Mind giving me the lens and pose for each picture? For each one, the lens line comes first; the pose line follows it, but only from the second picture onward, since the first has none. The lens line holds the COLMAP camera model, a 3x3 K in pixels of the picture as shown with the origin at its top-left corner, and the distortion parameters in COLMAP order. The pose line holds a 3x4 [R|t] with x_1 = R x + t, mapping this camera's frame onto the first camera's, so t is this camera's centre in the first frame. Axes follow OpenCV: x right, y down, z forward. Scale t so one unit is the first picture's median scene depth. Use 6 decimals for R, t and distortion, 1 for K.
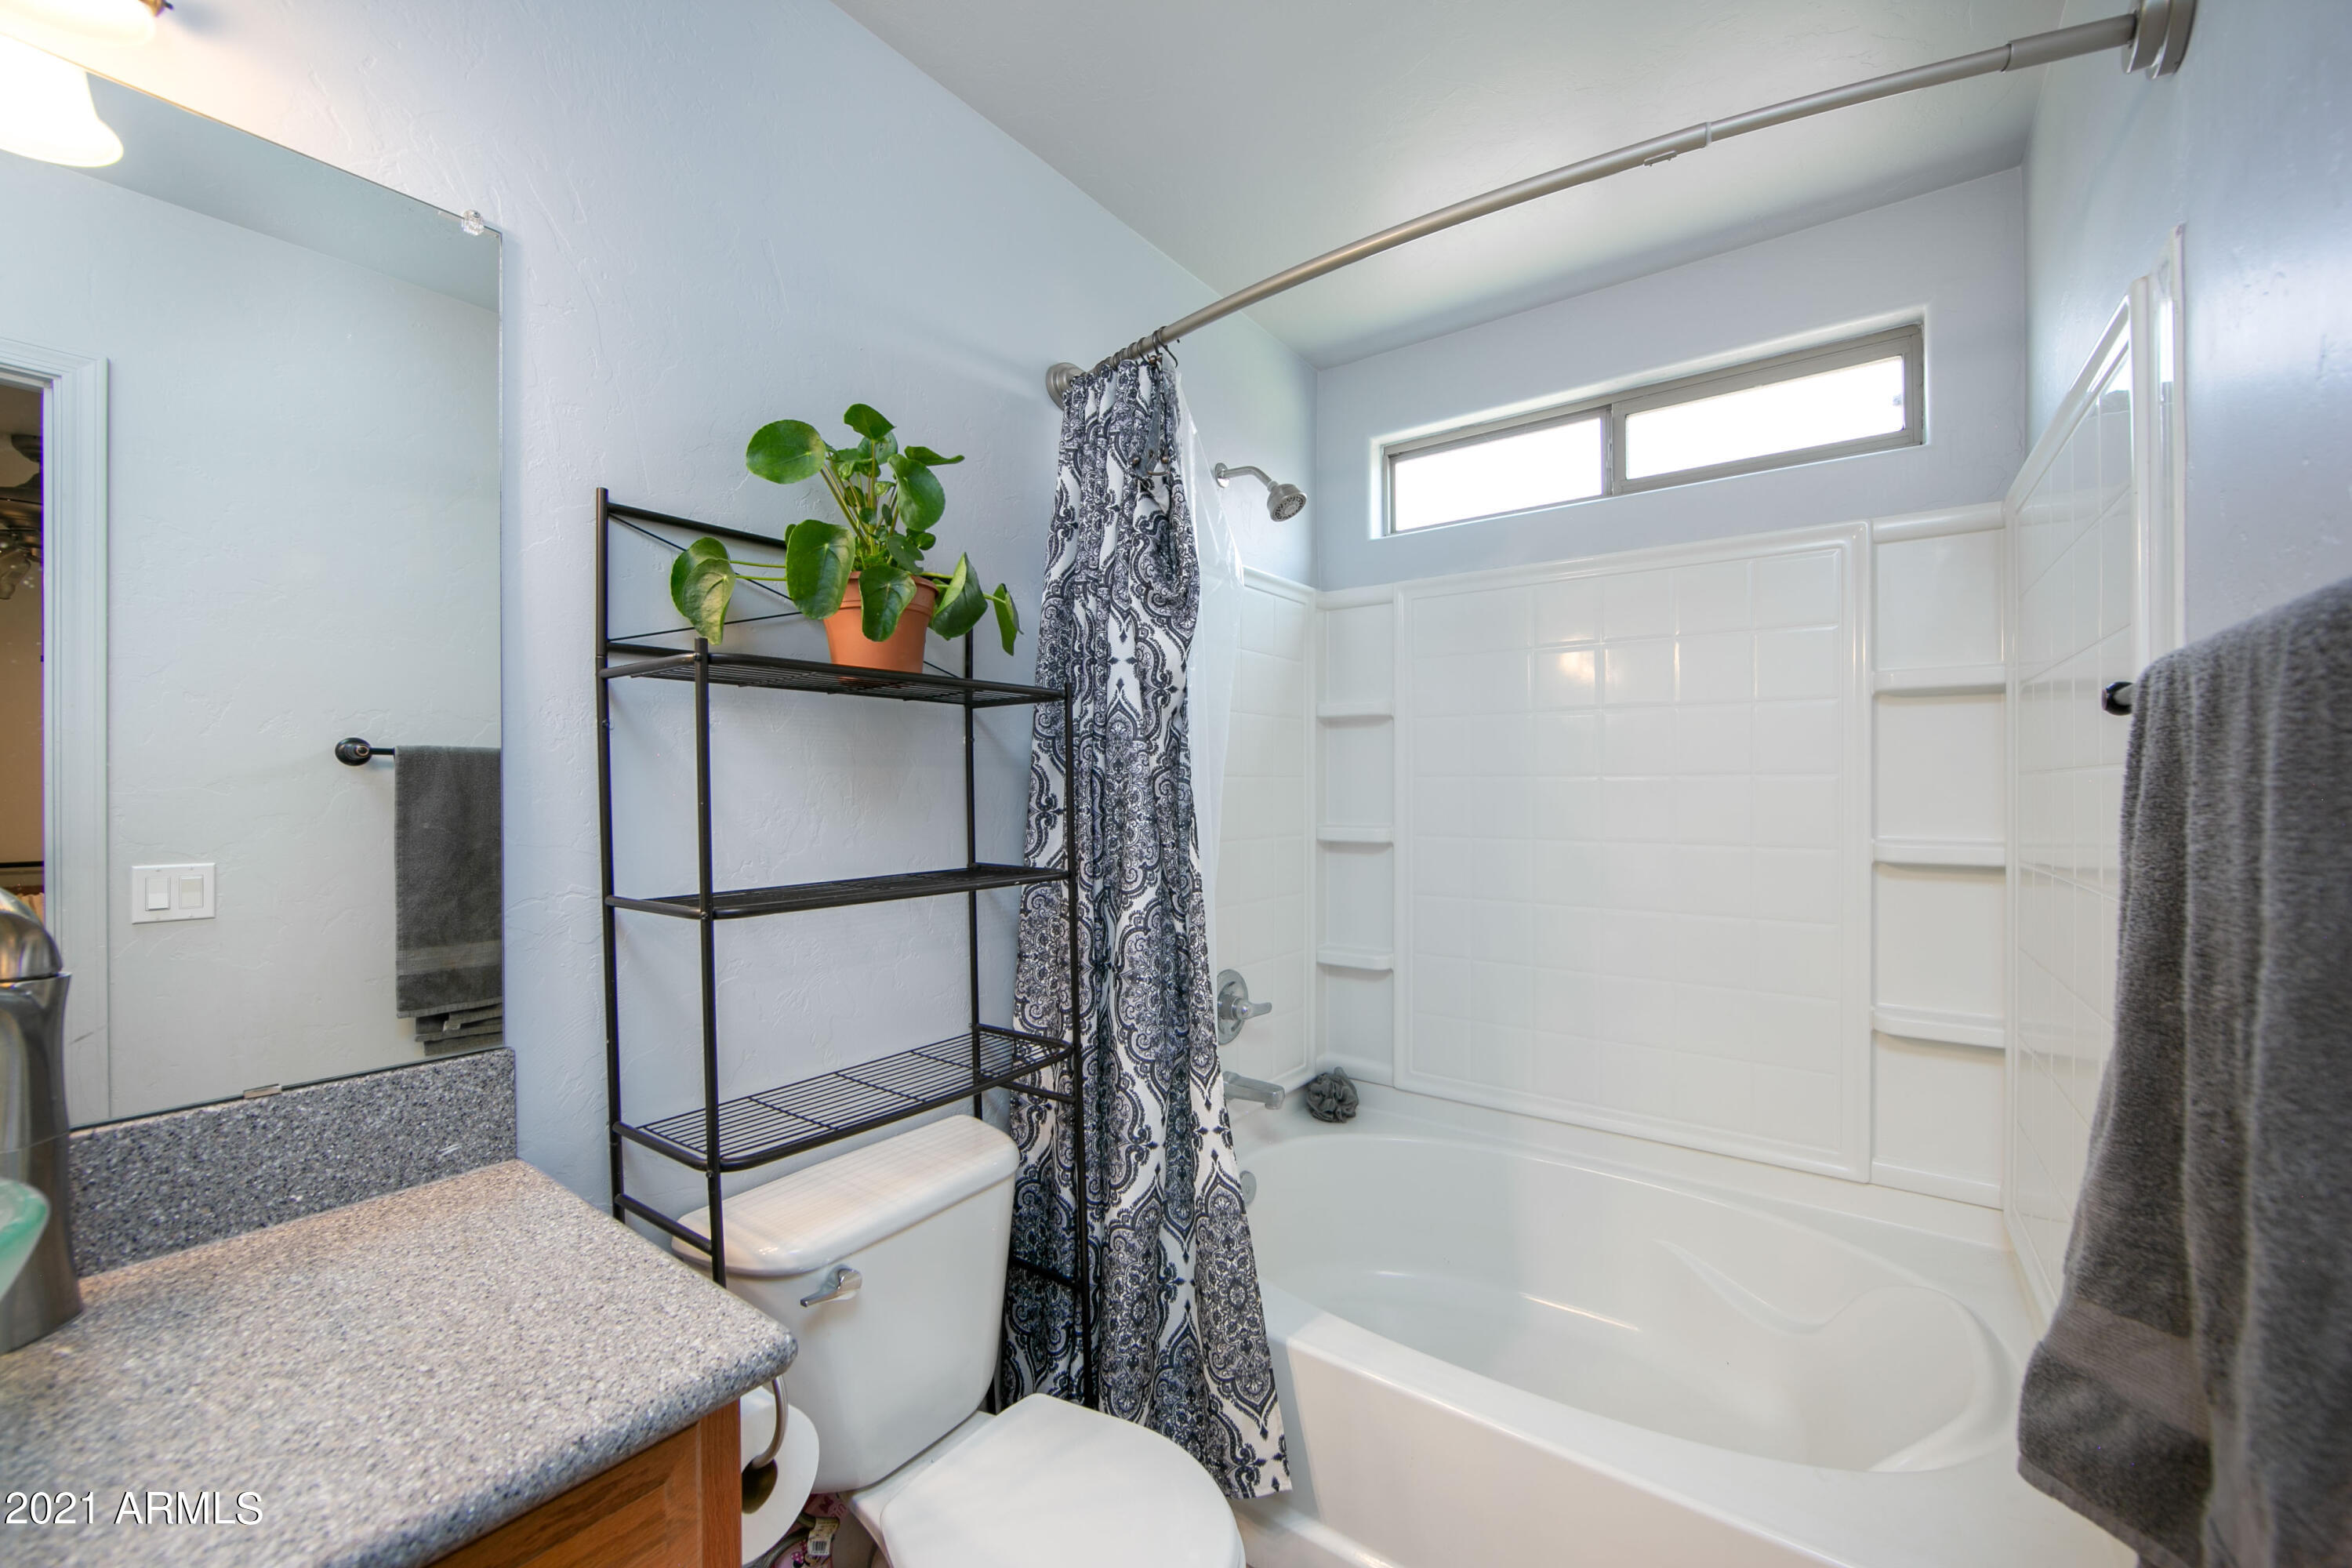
lens RADIAL K [[929.9, 0, 1180.1], [0, 929.9, 785.8], [0, 0, 1]] dist [-0.009099, 0.000345]
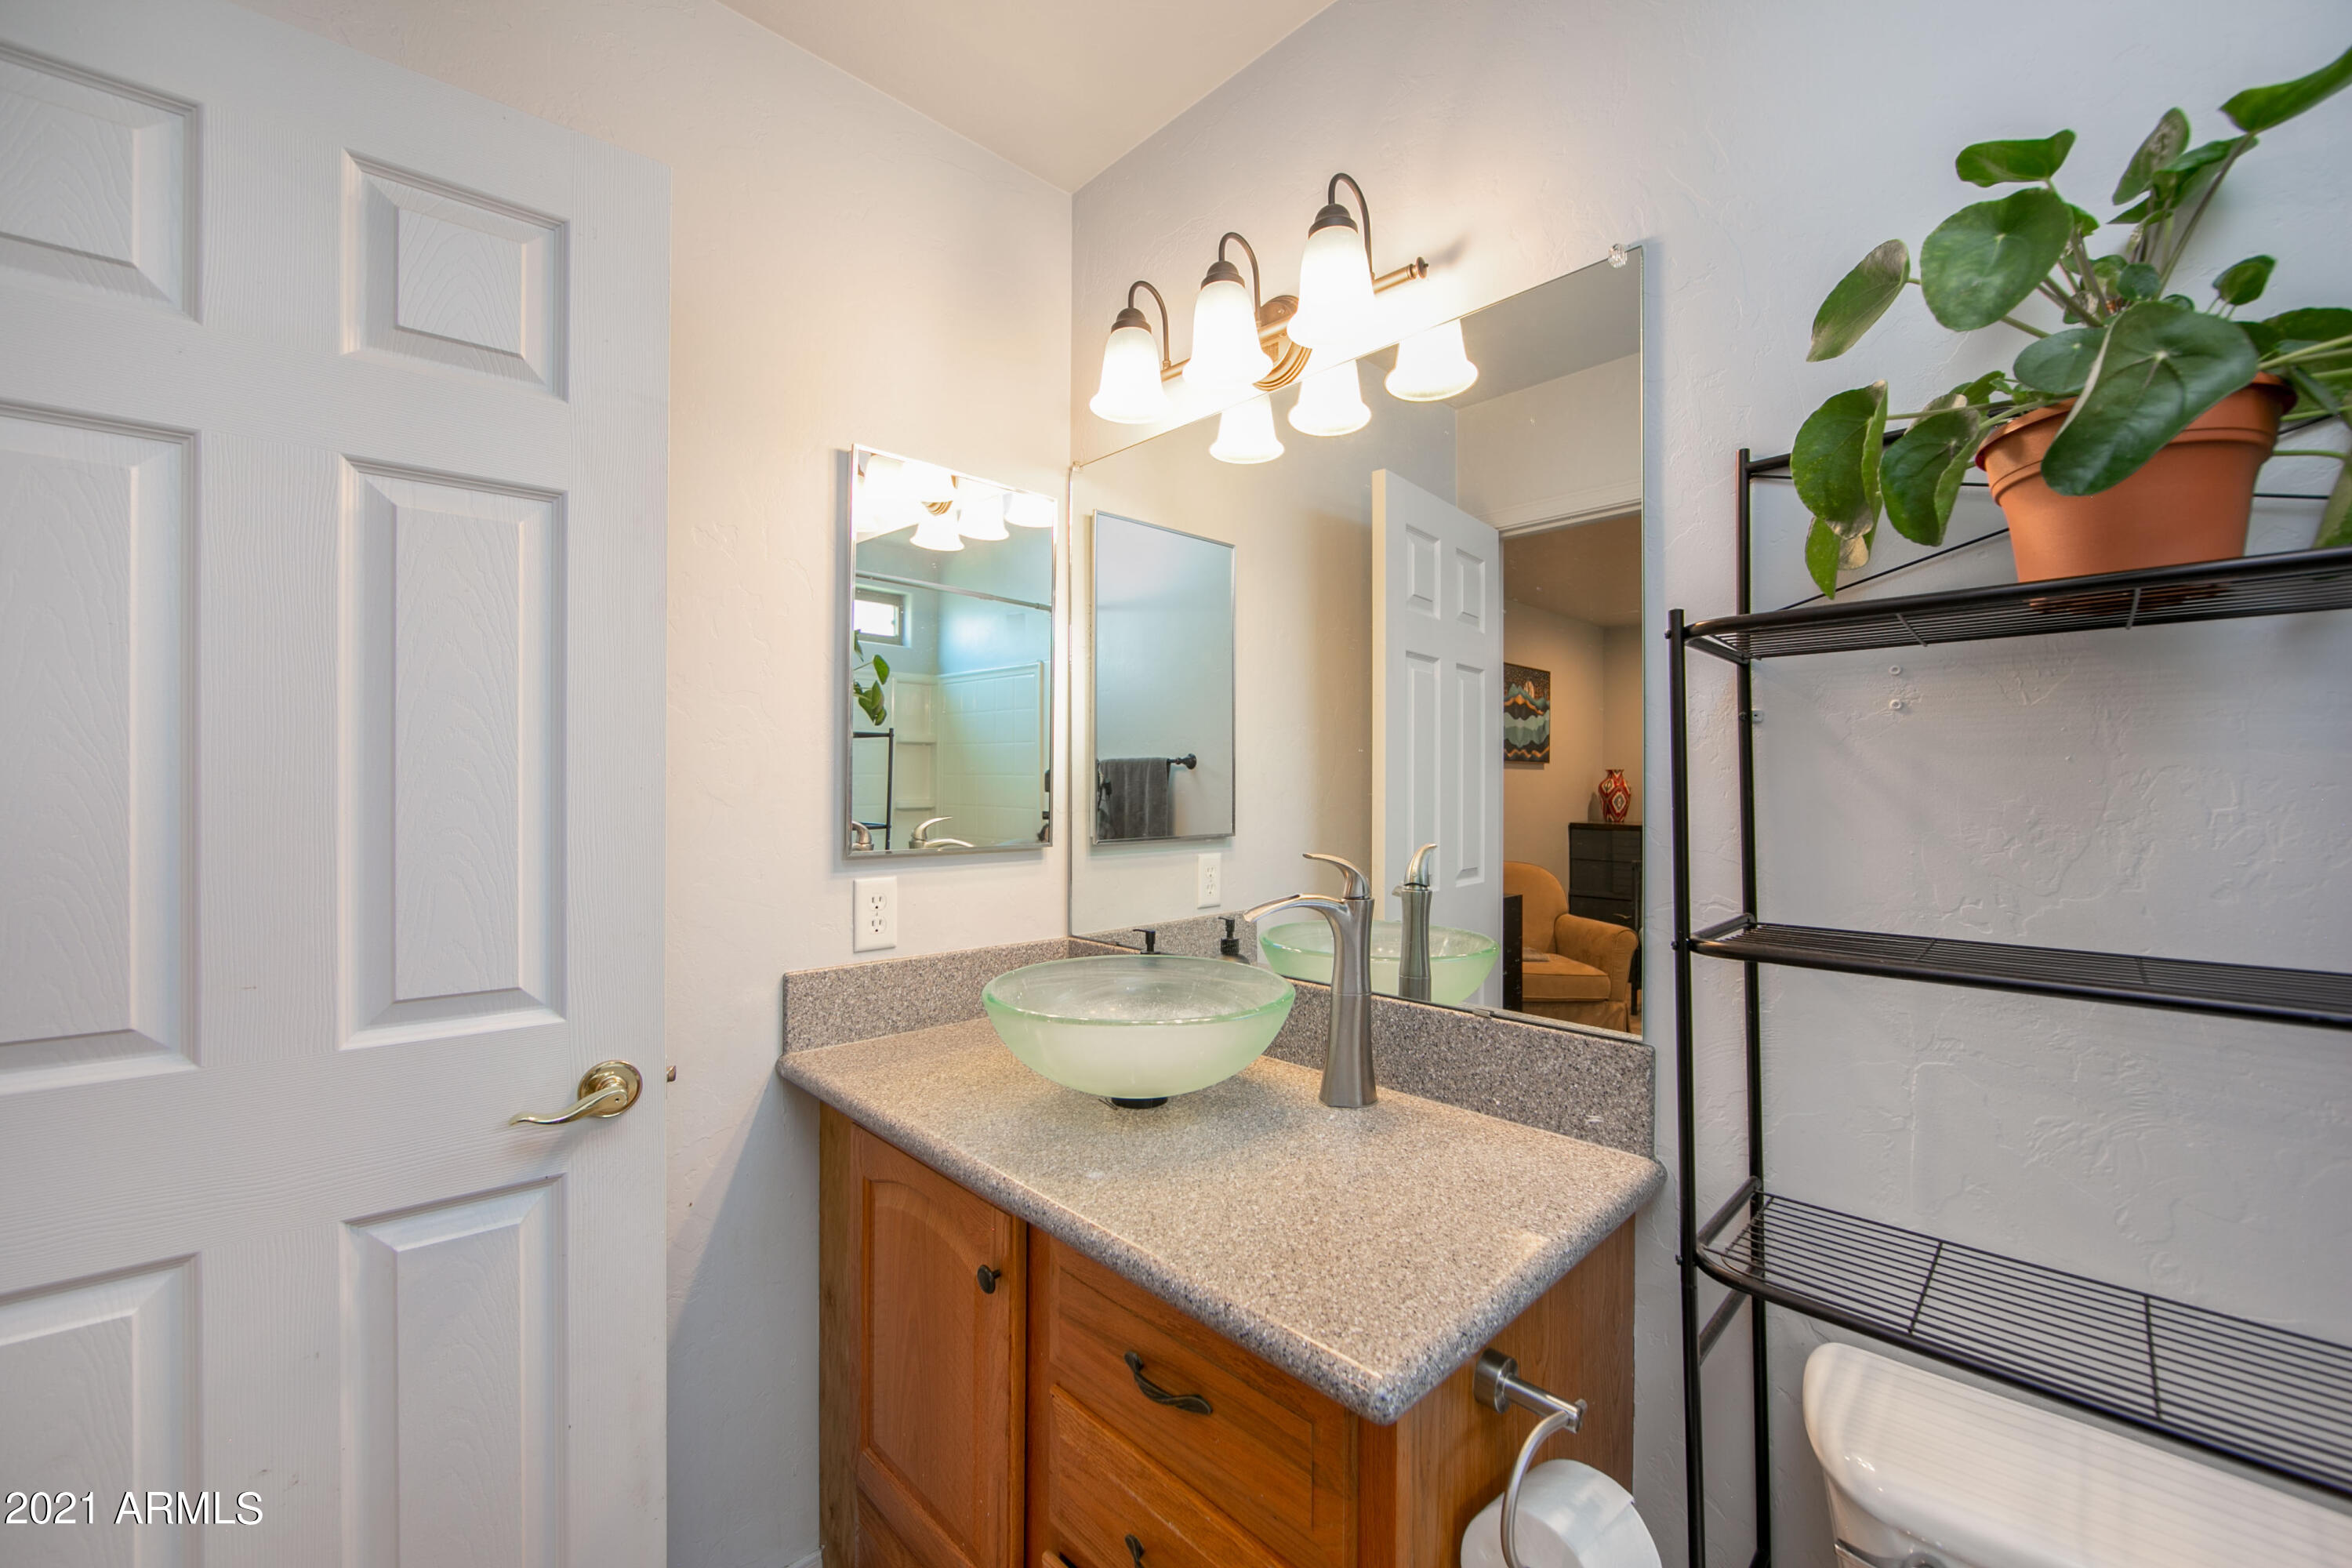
lens RADIAL K [[929.9, 0, 1177.6], [0, 929.9, 785.5], [0, 0, 1]] dist [-0.009099, 0.000345]
pose [[-0.163392, 0.002753, -0.986557, 0.380724], [0.001974, 0.999995, 0.002463, -0.005709], [0.986559, -0.001545, -0.163397, 0.703404]]
